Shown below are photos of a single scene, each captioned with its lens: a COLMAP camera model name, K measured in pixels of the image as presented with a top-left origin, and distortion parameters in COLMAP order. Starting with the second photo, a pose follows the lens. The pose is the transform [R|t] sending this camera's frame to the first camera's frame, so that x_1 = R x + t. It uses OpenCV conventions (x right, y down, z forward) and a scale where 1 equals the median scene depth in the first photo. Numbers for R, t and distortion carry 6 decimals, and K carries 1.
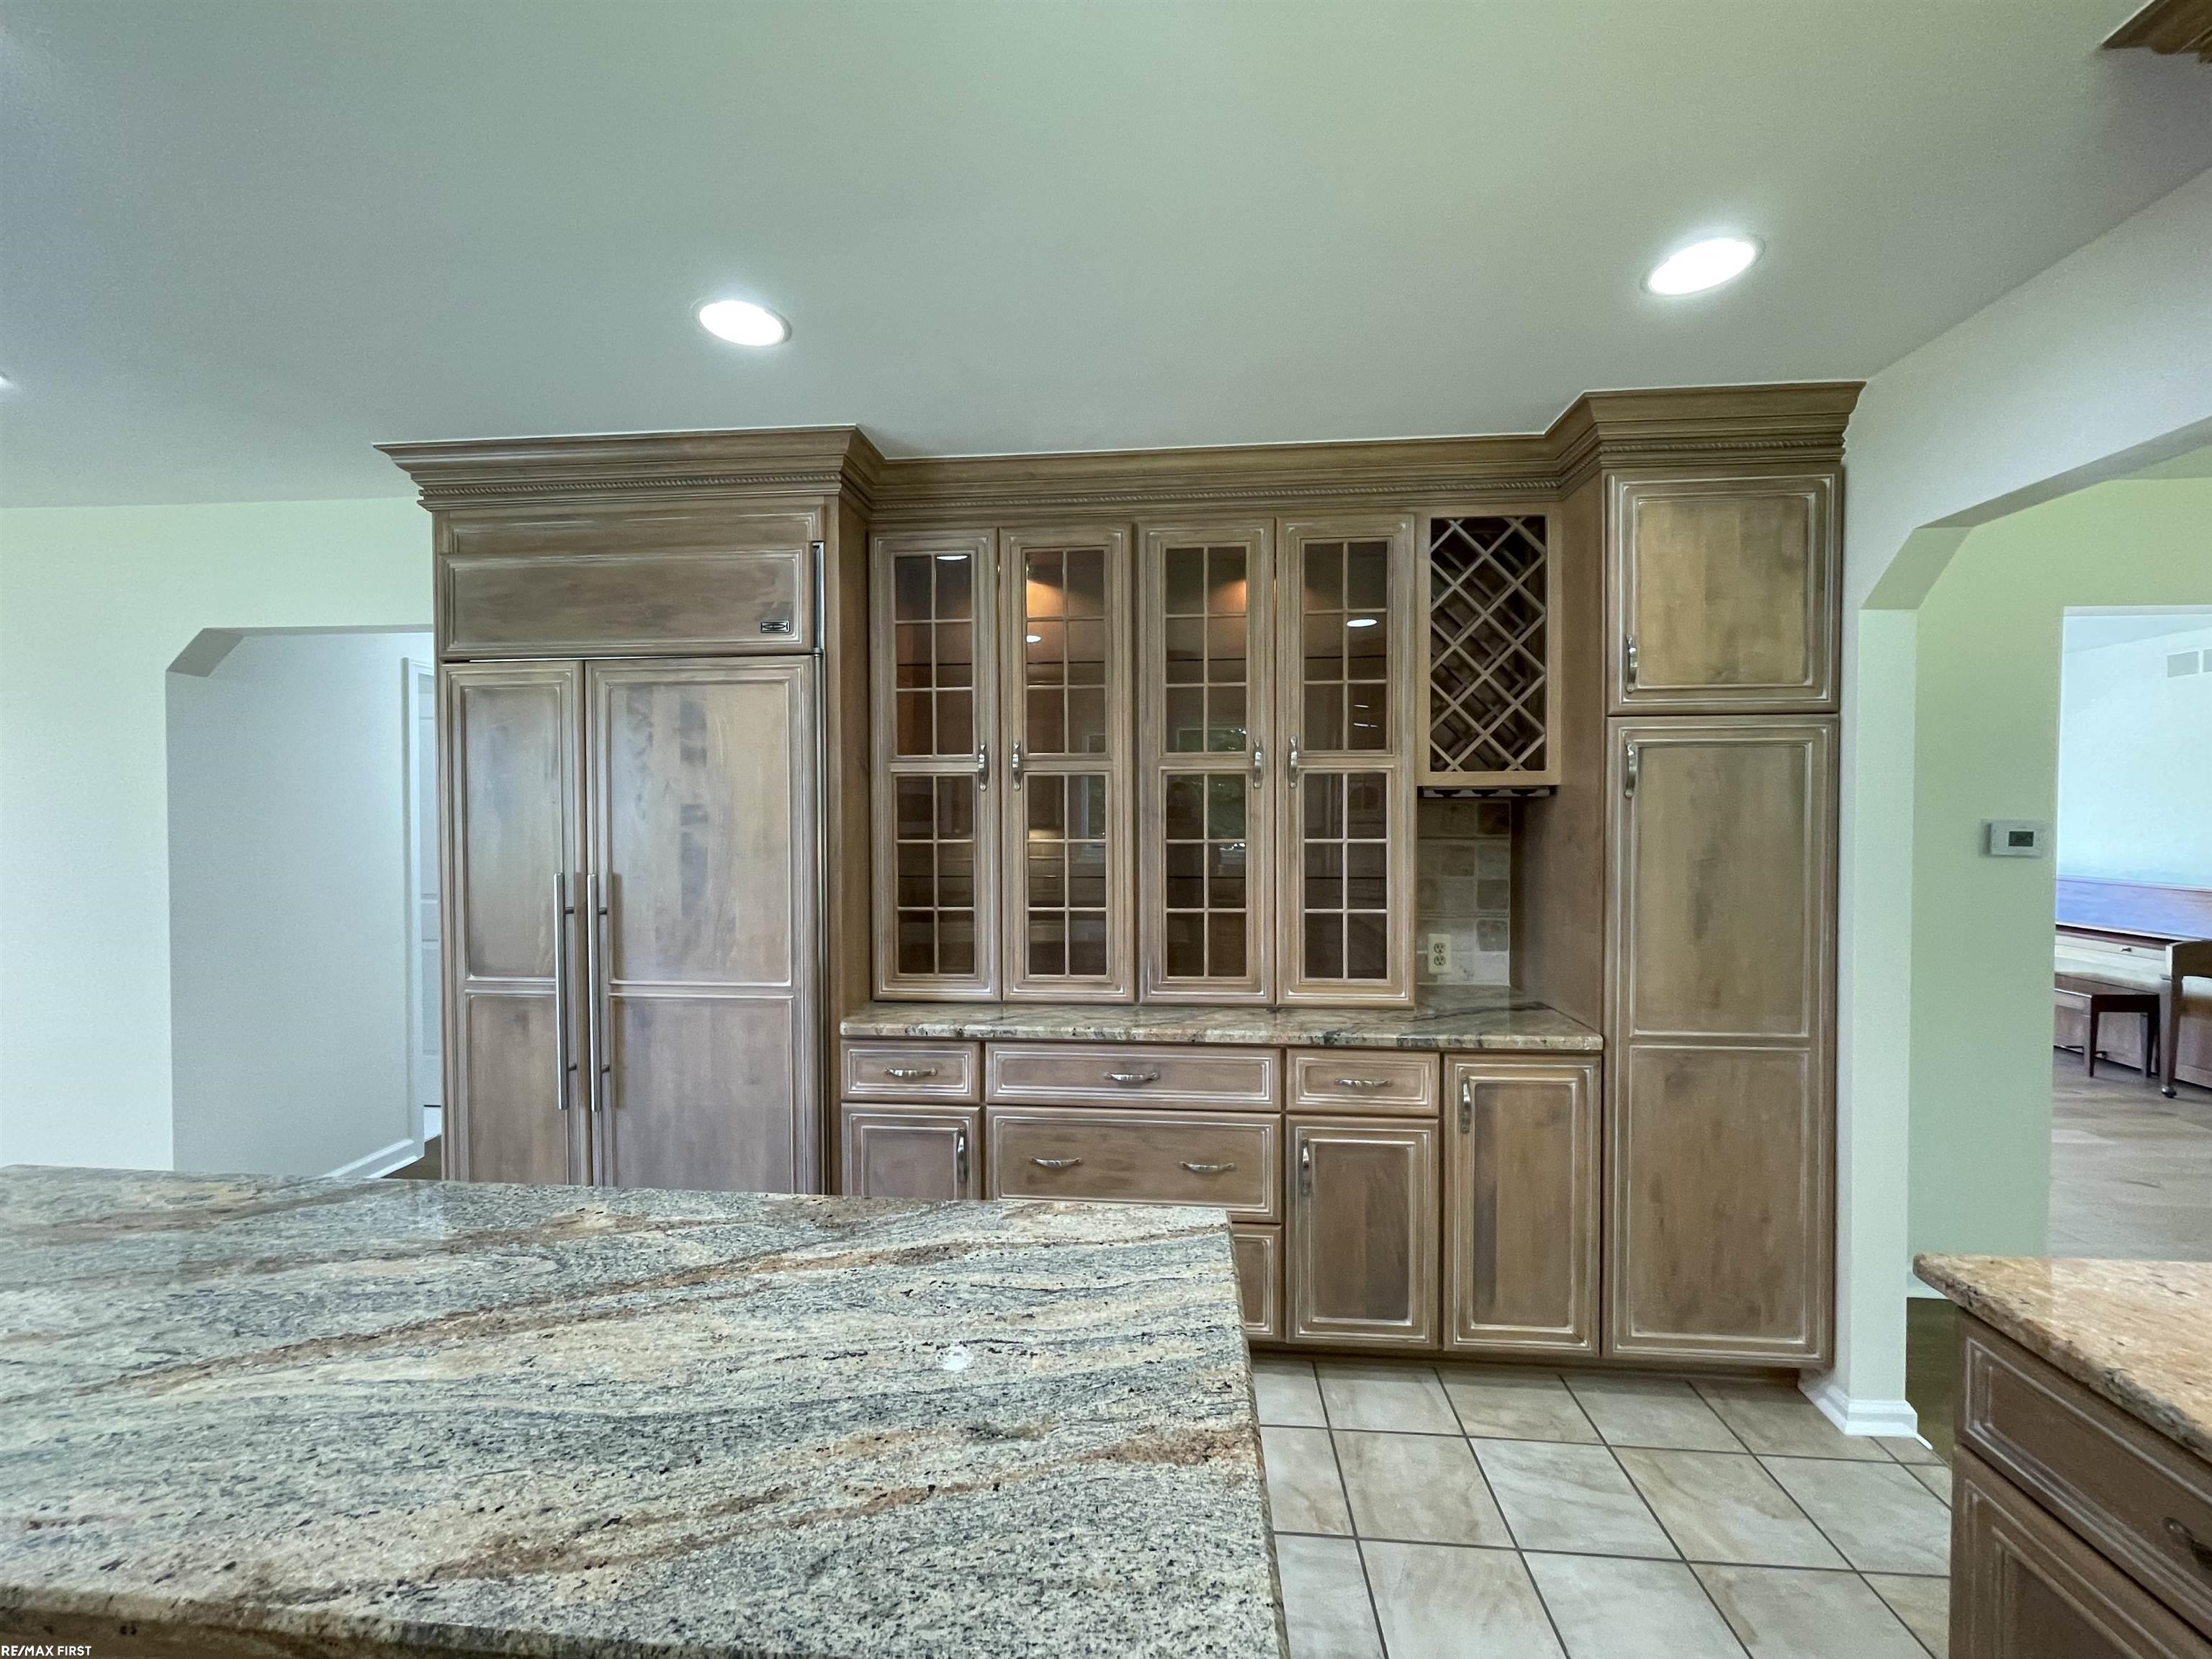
lens RADIAL K [[891.3, 0, 1097.8], [0, 891.3, 825.8], [0, 0, 1]] dist [-0.007067, 0.000401]
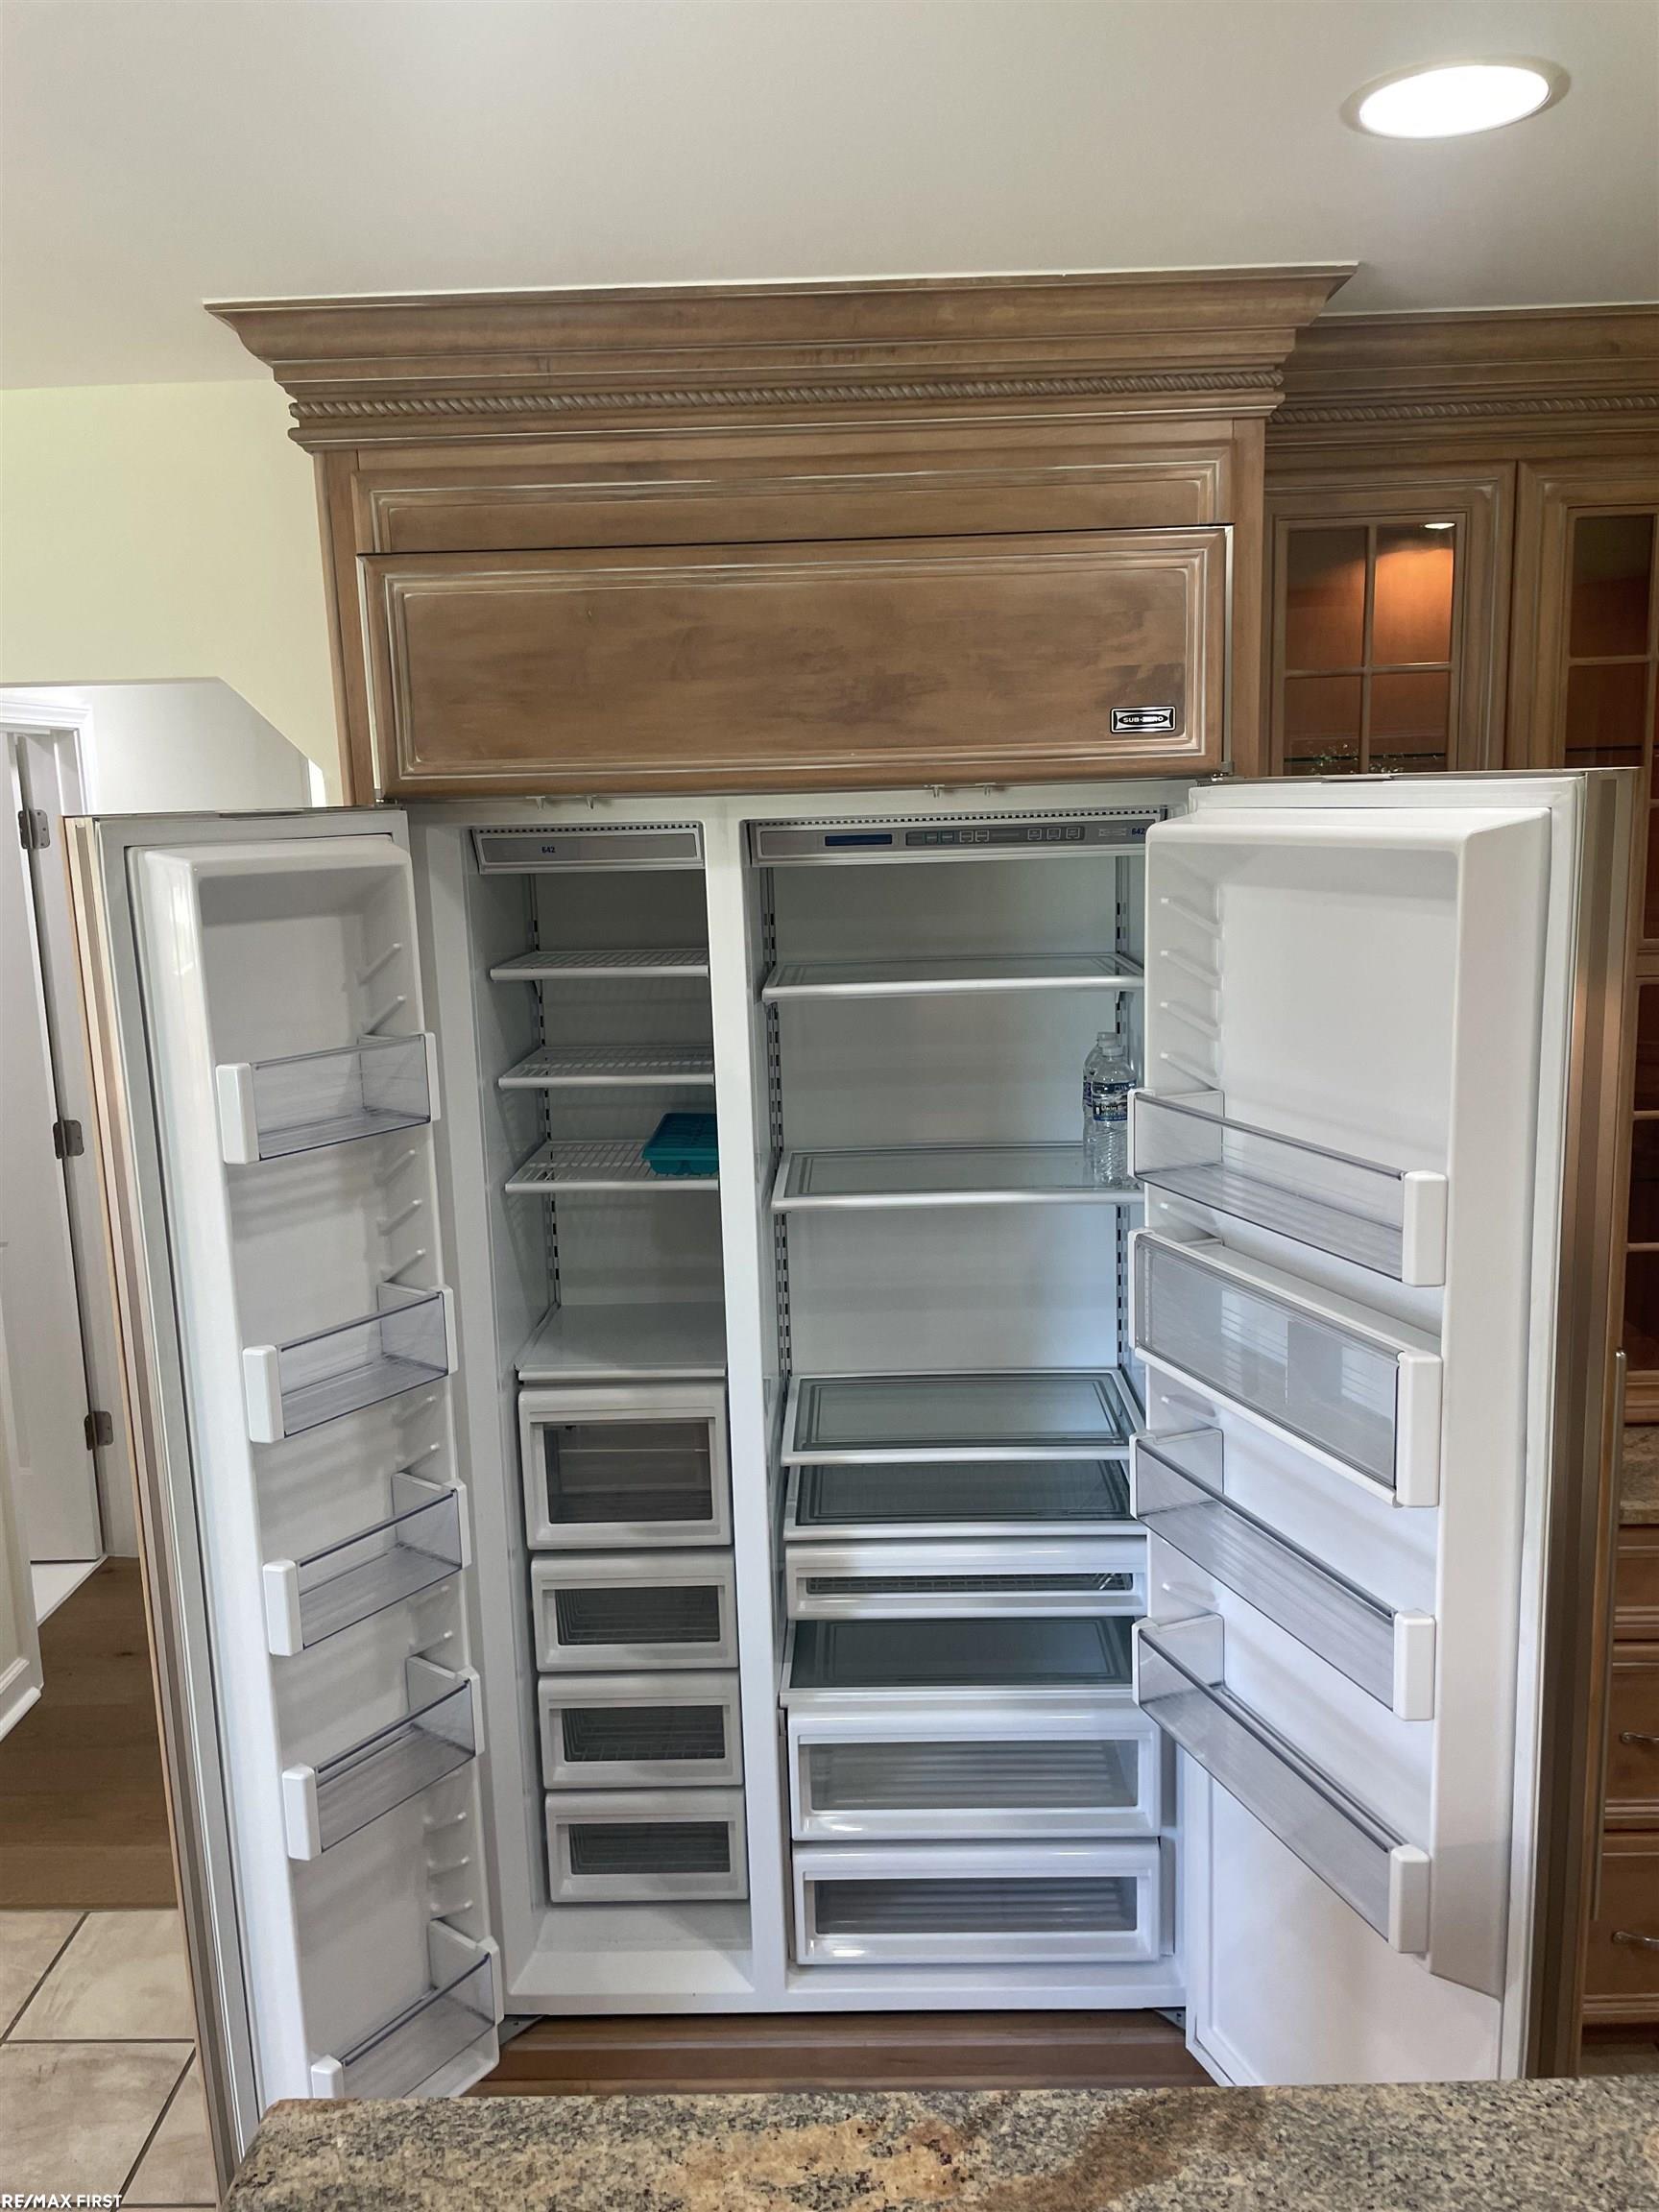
lens RADIAL K [[1673.3, 0, 819.5], [0, 1673.3, 1090.7], [0, 0, 1]] dist [0.075428, -0.098006]
pose [[0.997495, -0.039394, 0.058755, -0.583764], [0.029499, 0.986566, 0.160677, -0.174996], [-0.064296, -0.158542, 0.985257, 0.099875]]
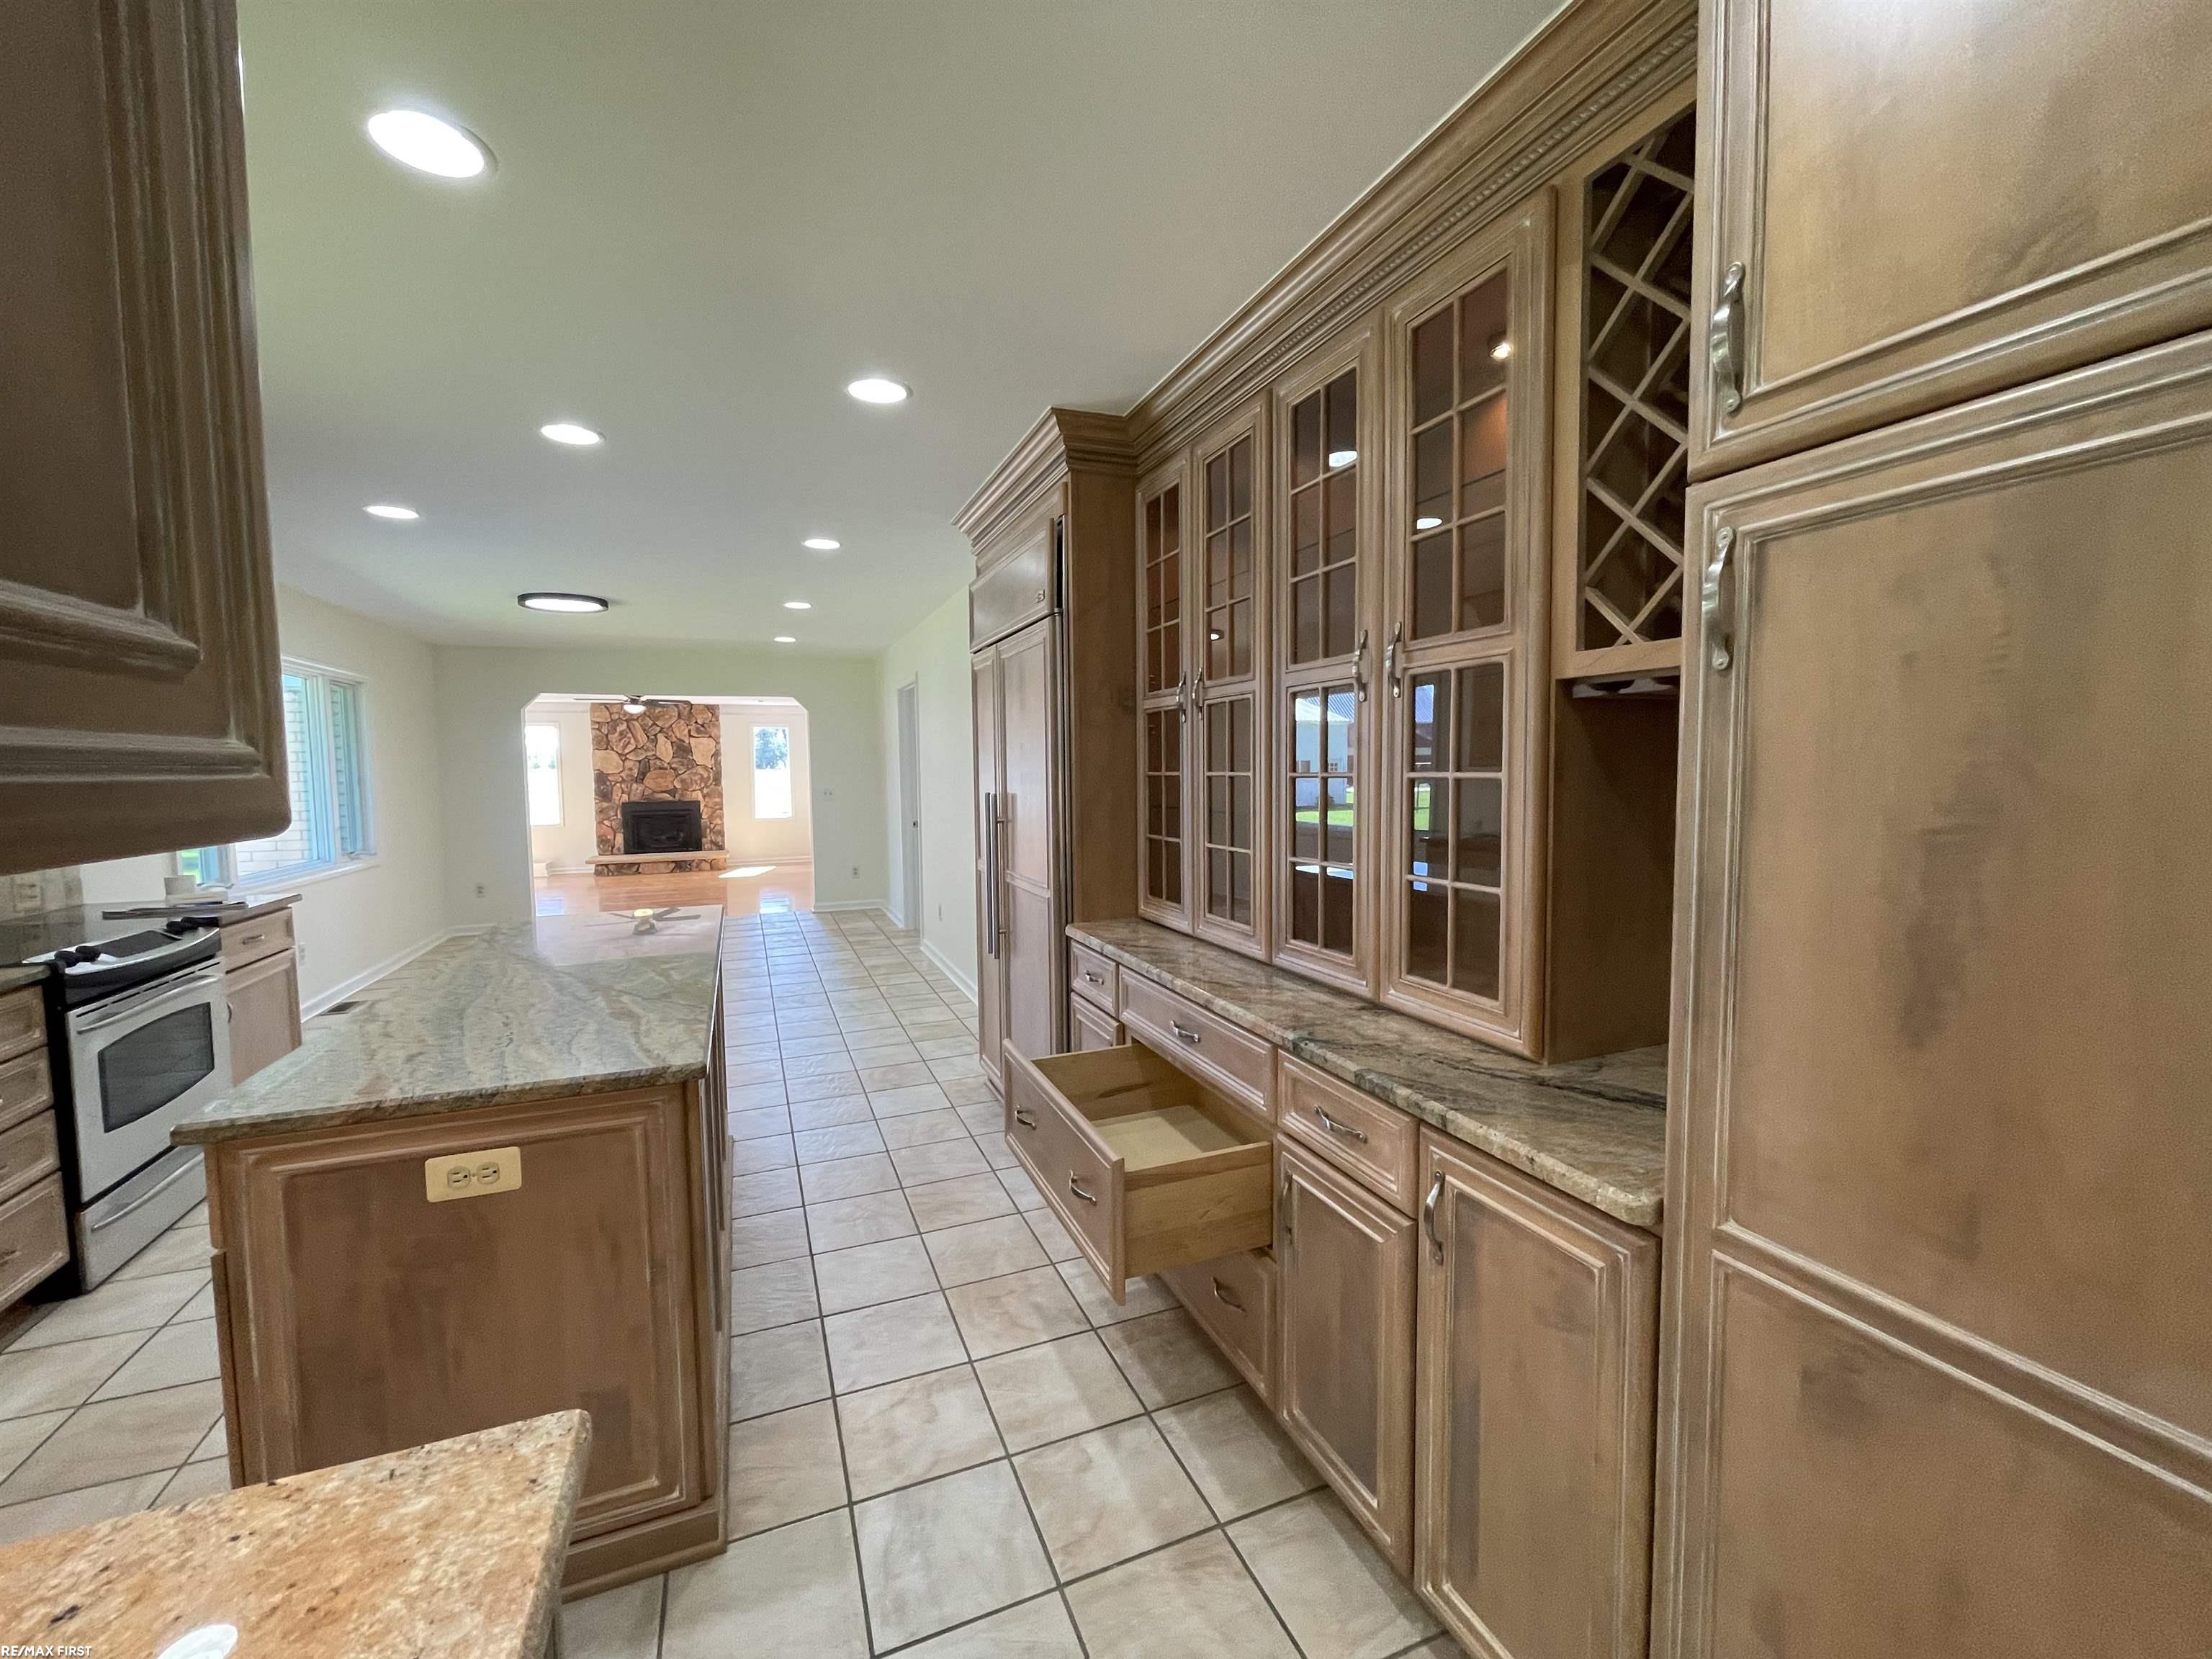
lens RADIAL K [[891.3, 0, 1096.9], [0, 891.3, 826.2], [0, 0, 1]] dist [-0.007067, 0.000401]
pose [[0.446643, 0.057881, -0.892838, 0.774184], [-0.004187, 0.998030, 0.062606, 0.015450], [0.894702, -0.024225, 0.446005, 0.504200]]
